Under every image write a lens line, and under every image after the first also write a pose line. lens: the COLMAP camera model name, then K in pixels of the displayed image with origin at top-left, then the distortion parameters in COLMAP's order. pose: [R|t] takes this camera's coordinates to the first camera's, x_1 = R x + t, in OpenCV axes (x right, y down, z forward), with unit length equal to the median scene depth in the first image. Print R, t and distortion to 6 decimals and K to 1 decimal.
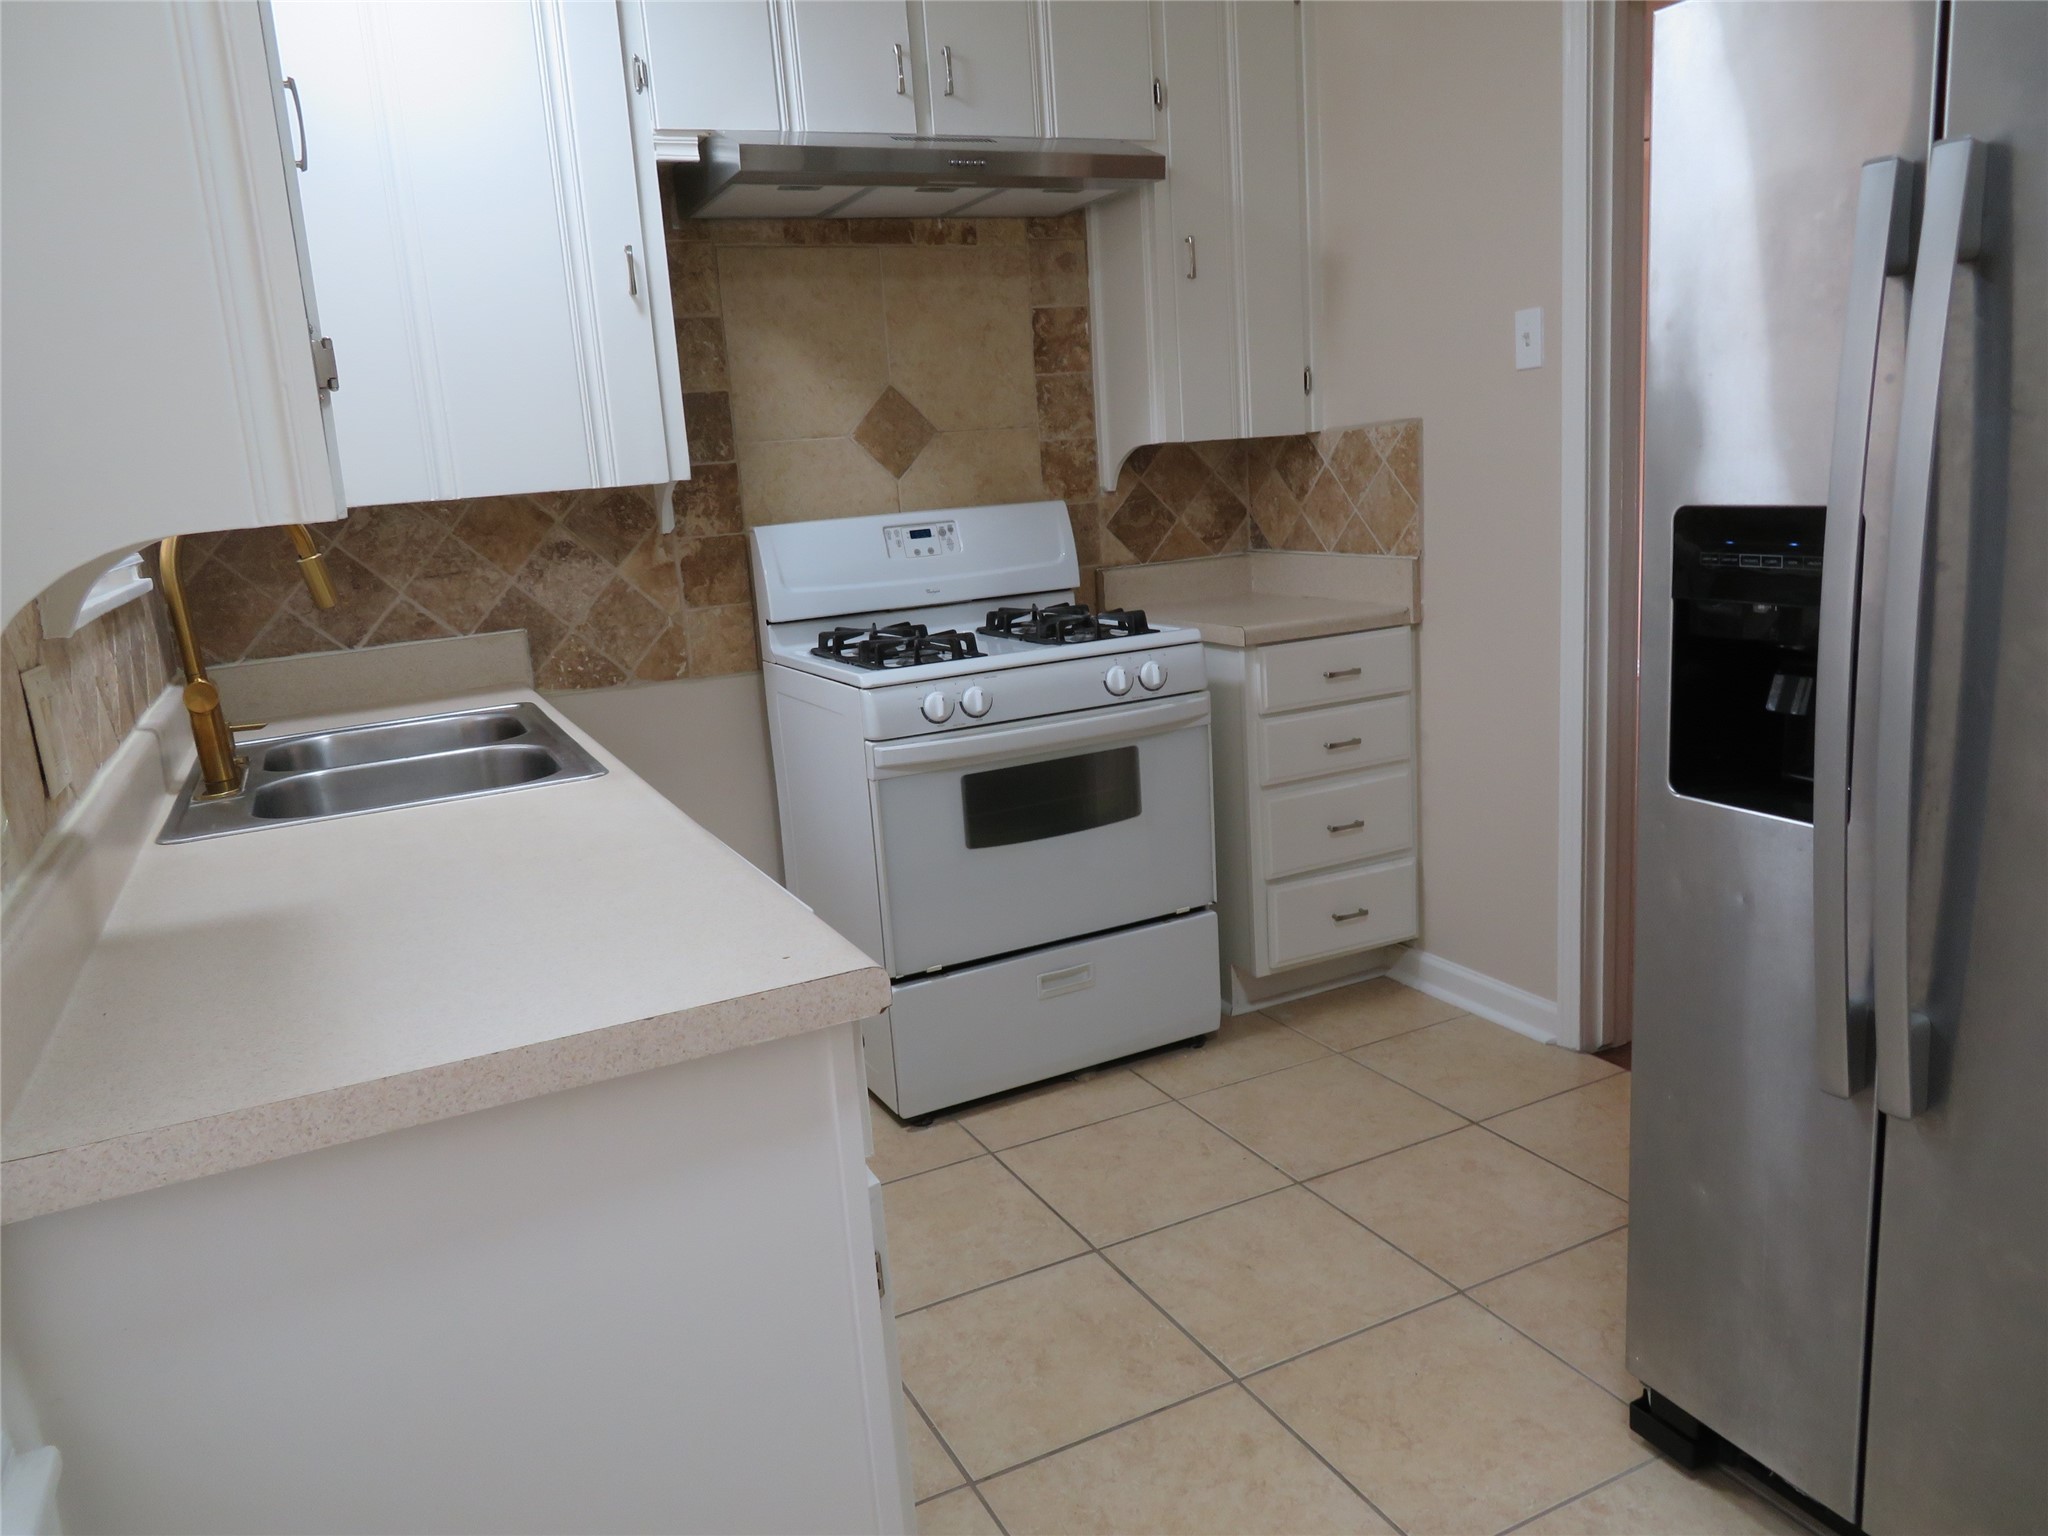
lens RADIAL K [[1493.5, 0, 1029.5], [0, 1493.5, 765.8], [0, 0, 1]] dist [0.001797, 0.001144]
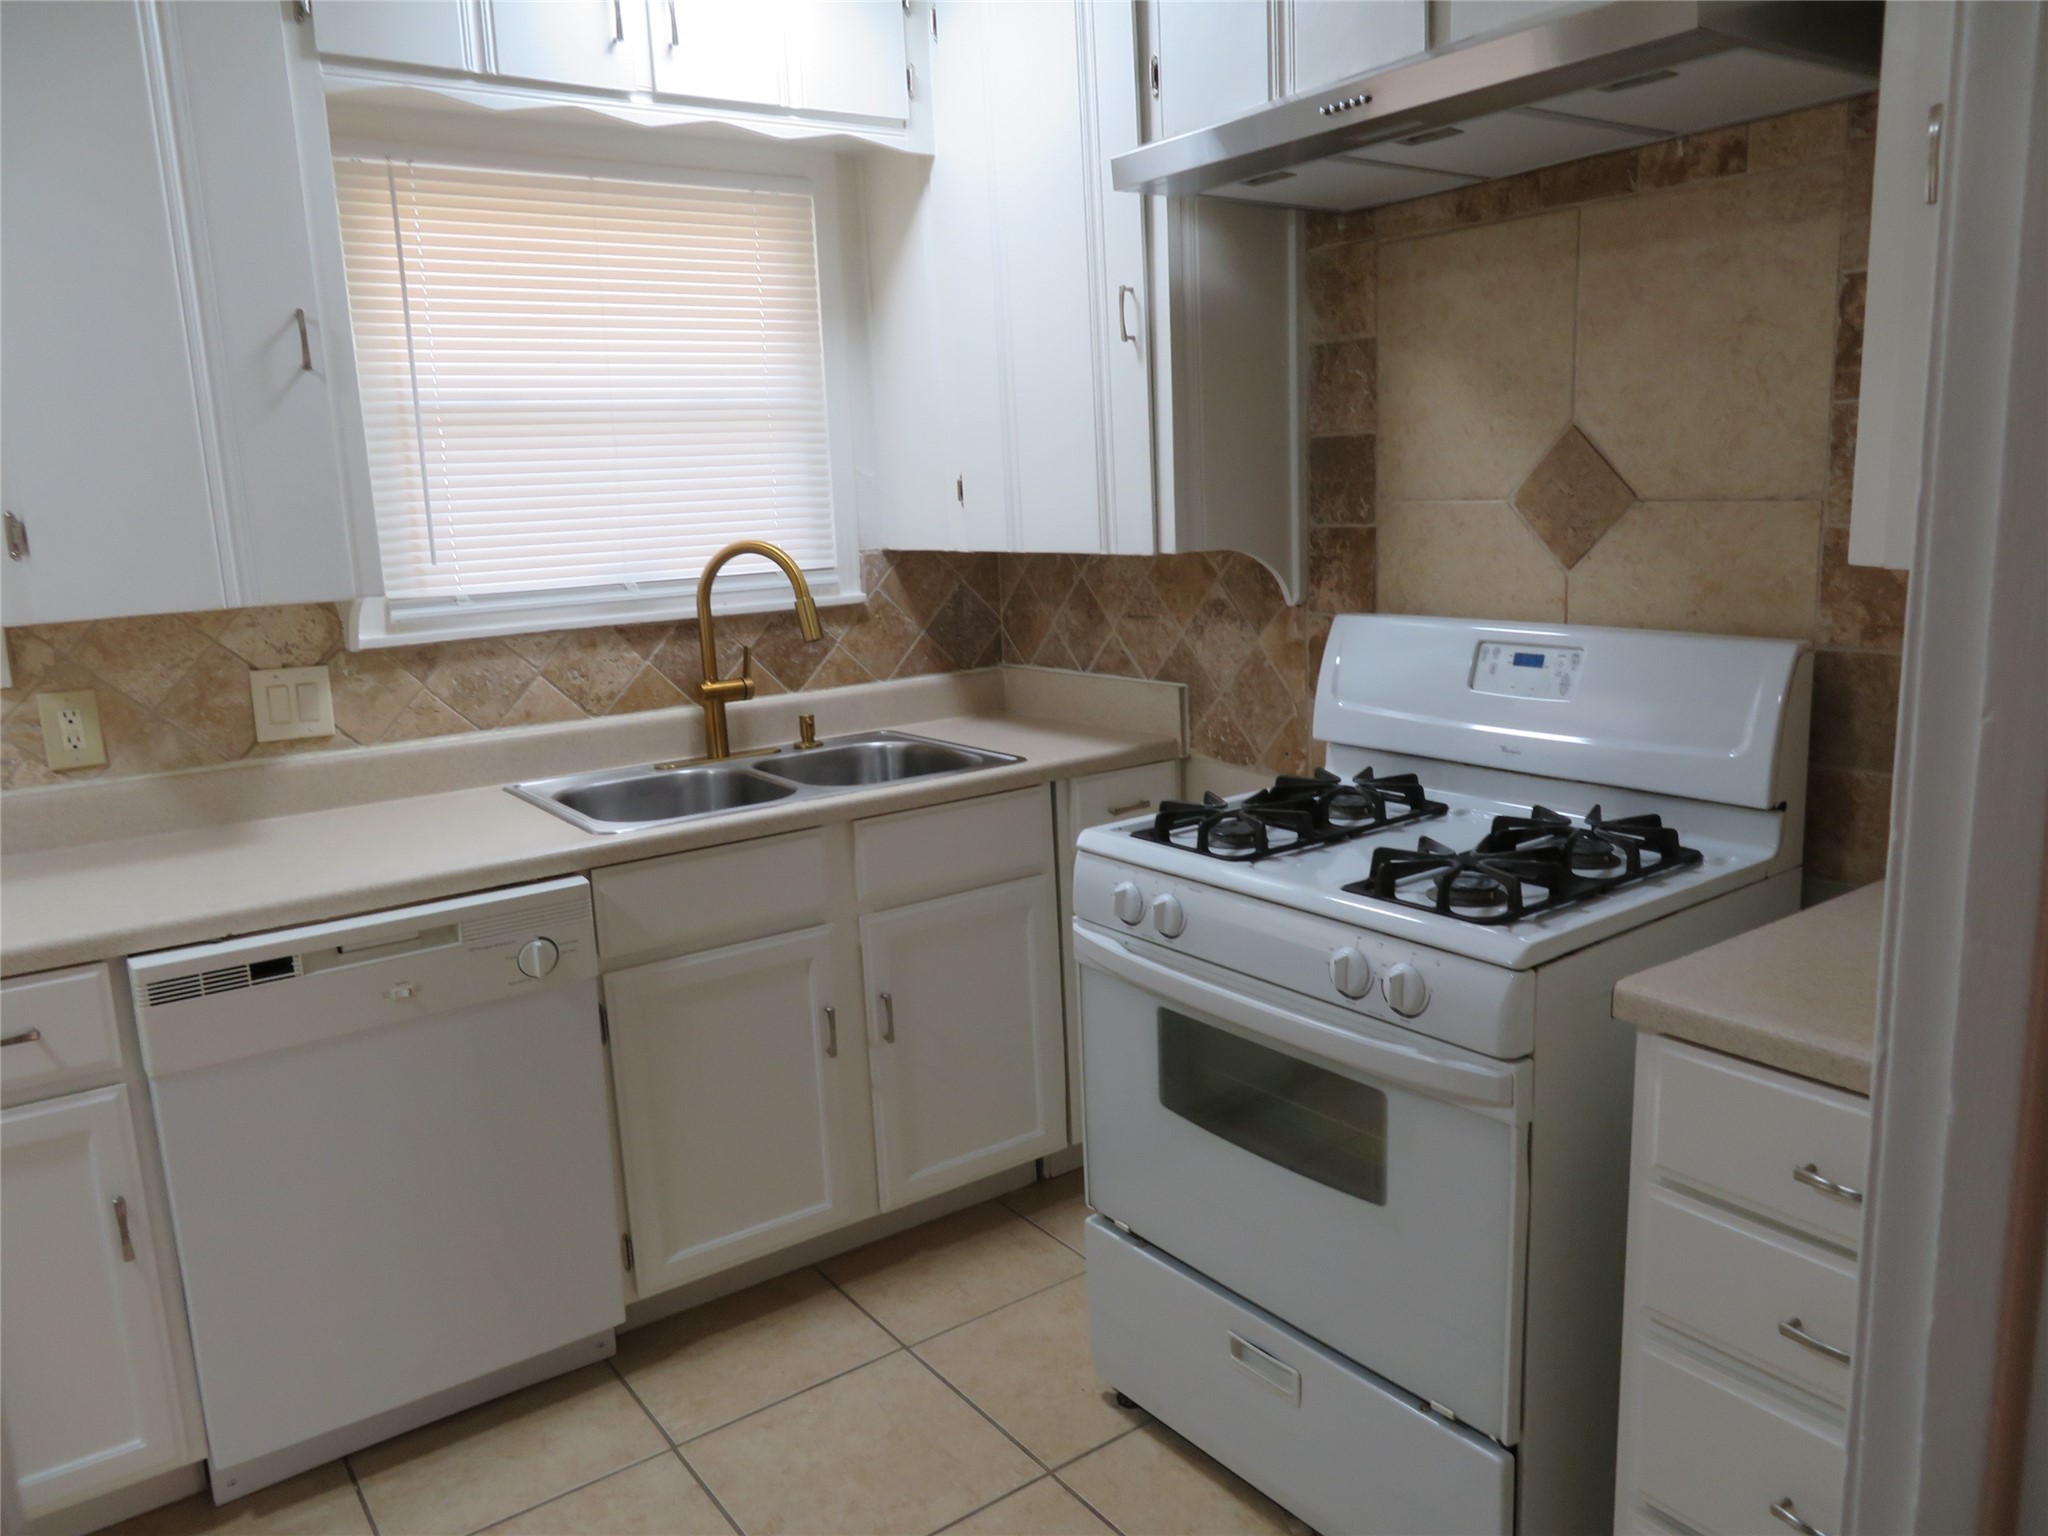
lens RADIAL K [[1493.5, 0, 1029.5], [0, 1493.5, 765.8], [0, 0, 1]] dist [0.001797, 0.001144]
pose [[0.158995, 0.251136, -0.954804, 0.546267], [-0.170314, 0.959585, 0.224032, -0.230793], [0.972478, 0.126997, 0.195341, 0.706024]]
